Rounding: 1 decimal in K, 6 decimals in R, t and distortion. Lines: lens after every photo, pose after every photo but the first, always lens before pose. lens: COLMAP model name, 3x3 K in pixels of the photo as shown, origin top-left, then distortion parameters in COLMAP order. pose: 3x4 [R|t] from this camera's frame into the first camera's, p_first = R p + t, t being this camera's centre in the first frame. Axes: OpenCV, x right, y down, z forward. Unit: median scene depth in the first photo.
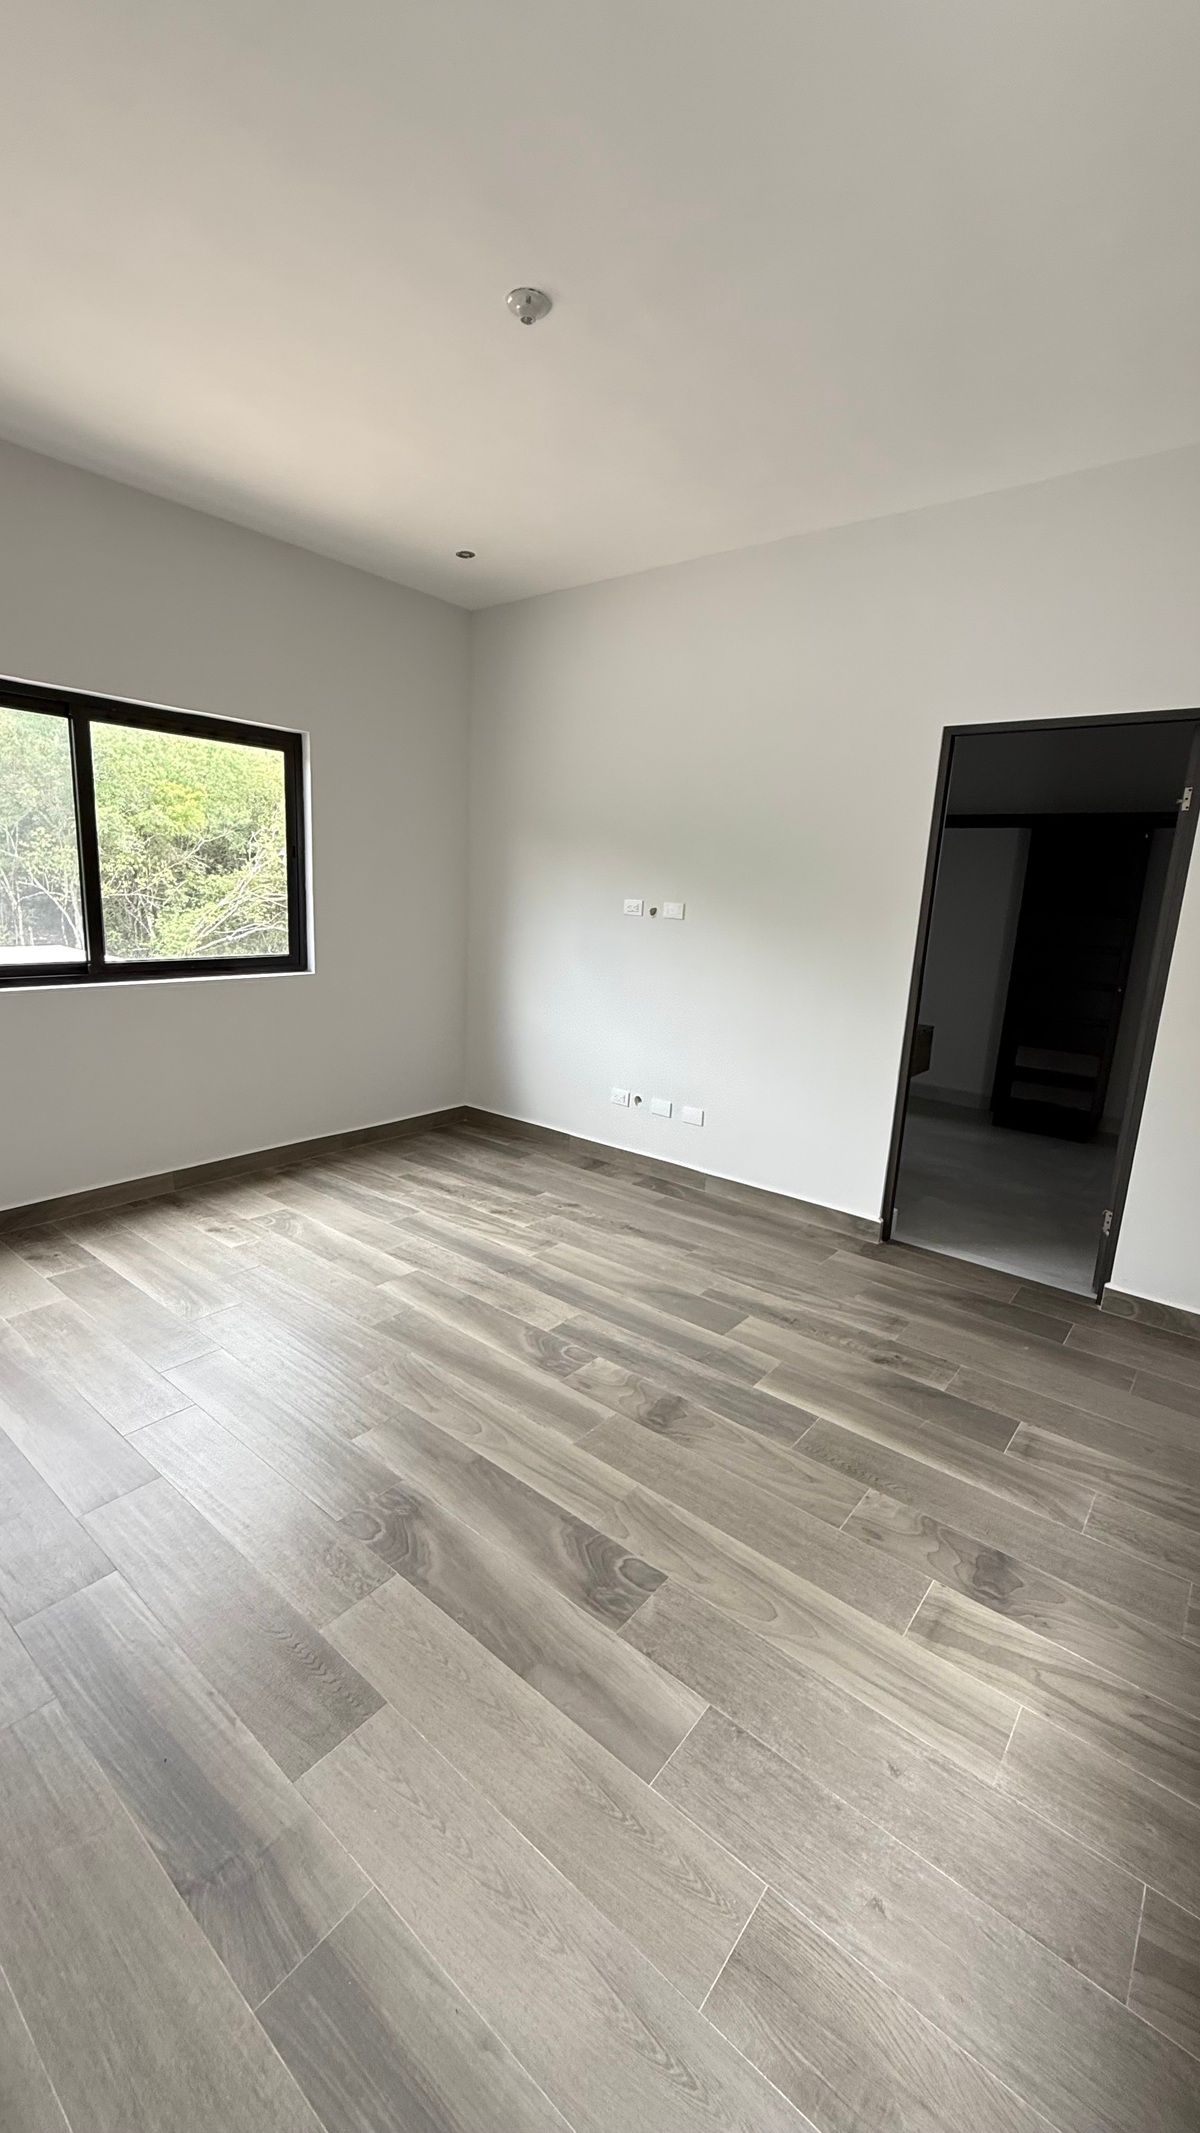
lens RADIAL K [[849.0, 0, 603.1], [0, 849.0, 1060.4], [0, 0, 1]] dist [0.001420, 0.000424]
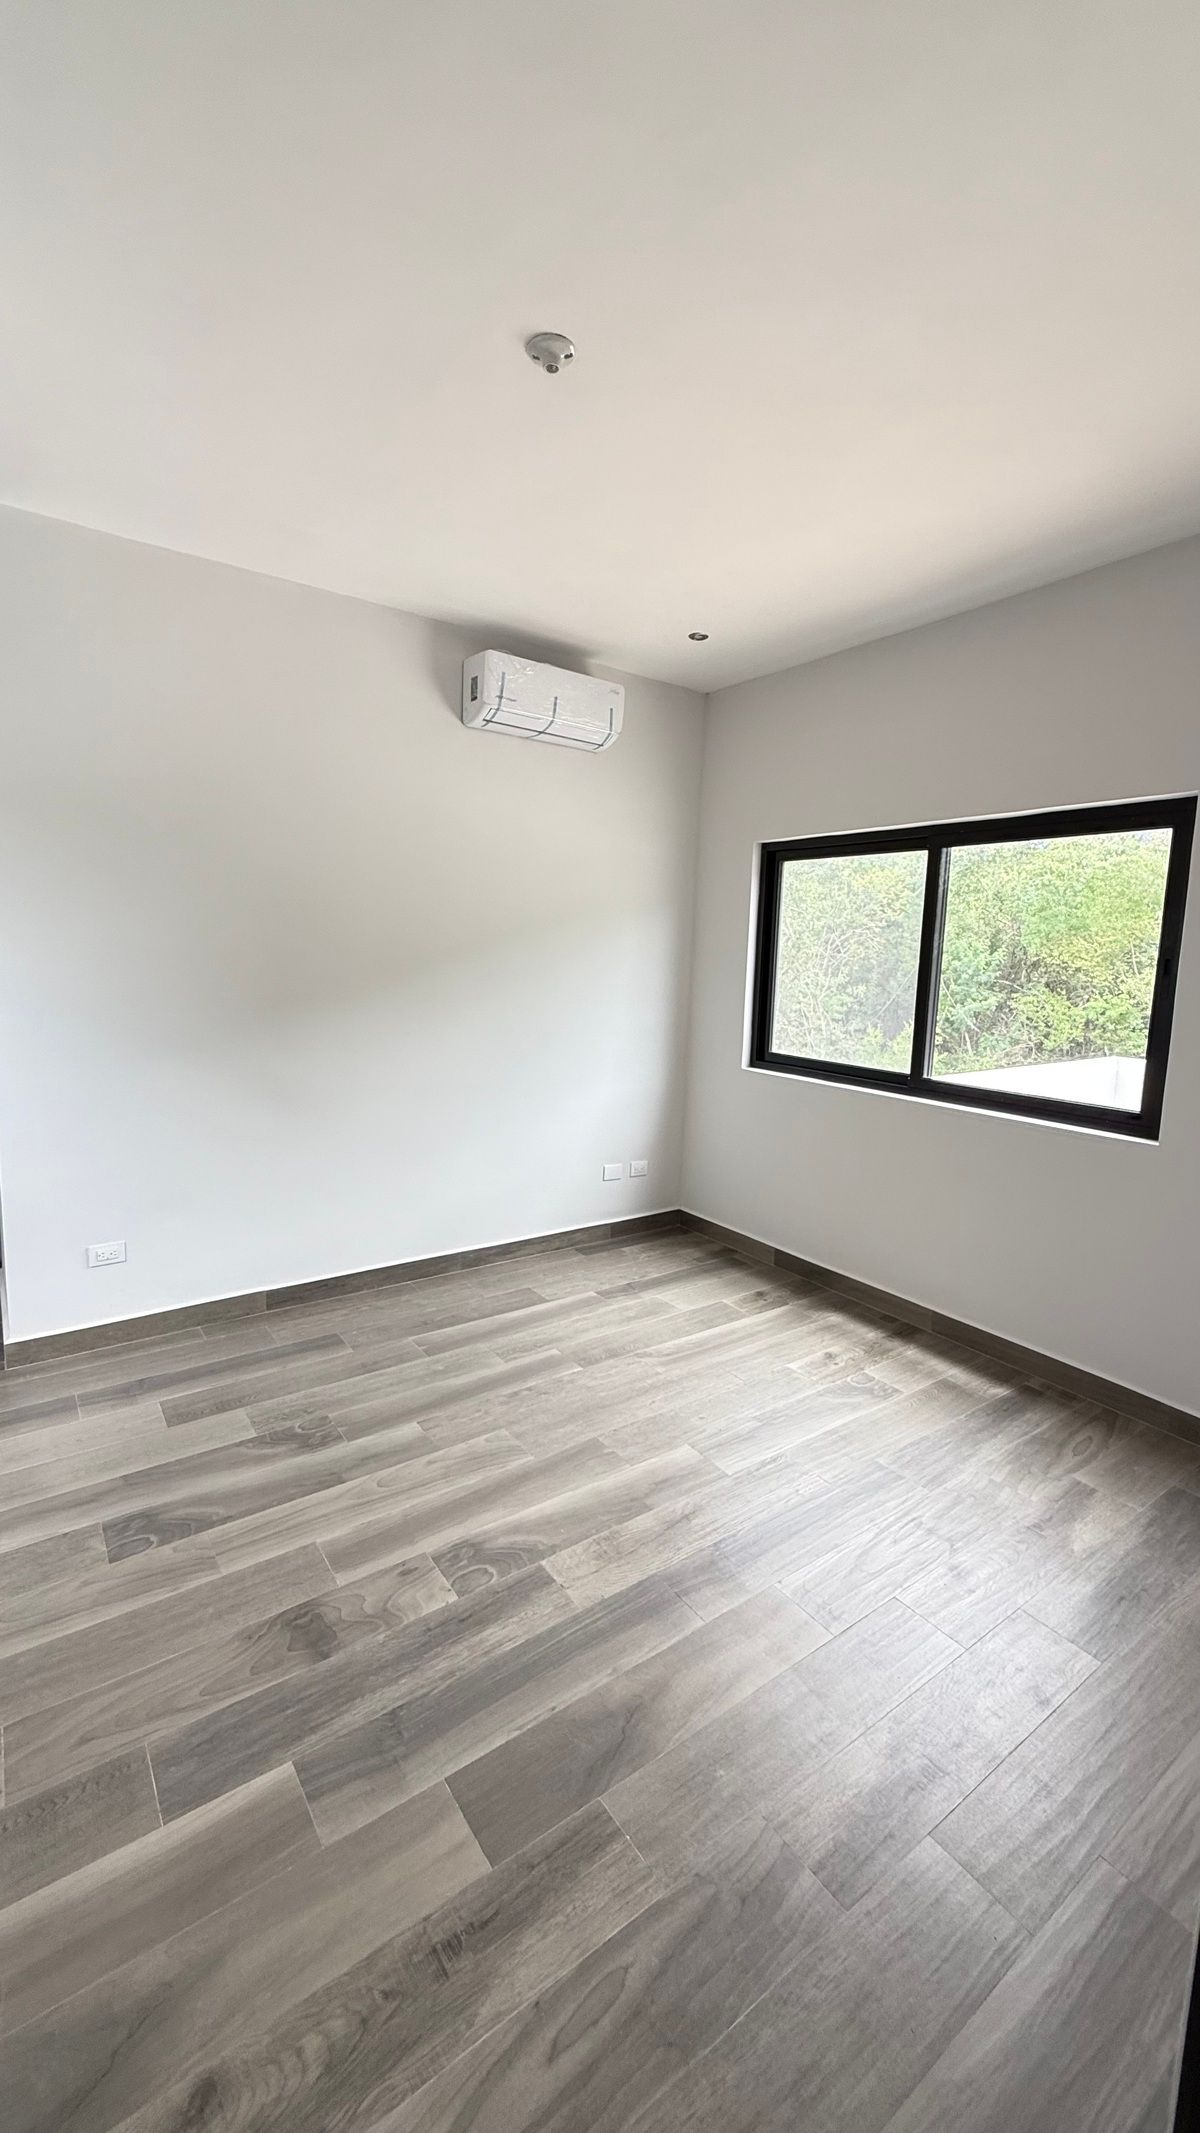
lens RADIAL K [[849.0, 0, 603.1], [0, 849.0, 1060.4], [0, 0, 1]] dist [0.001420, 0.000424]
pose [[-0.261510, 0.069574, -0.962690, 0.621791], [-0.238353, 0.961853, 0.134261, -0.230925], [0.935307, 0.264571, -0.234951, 1.111512]]
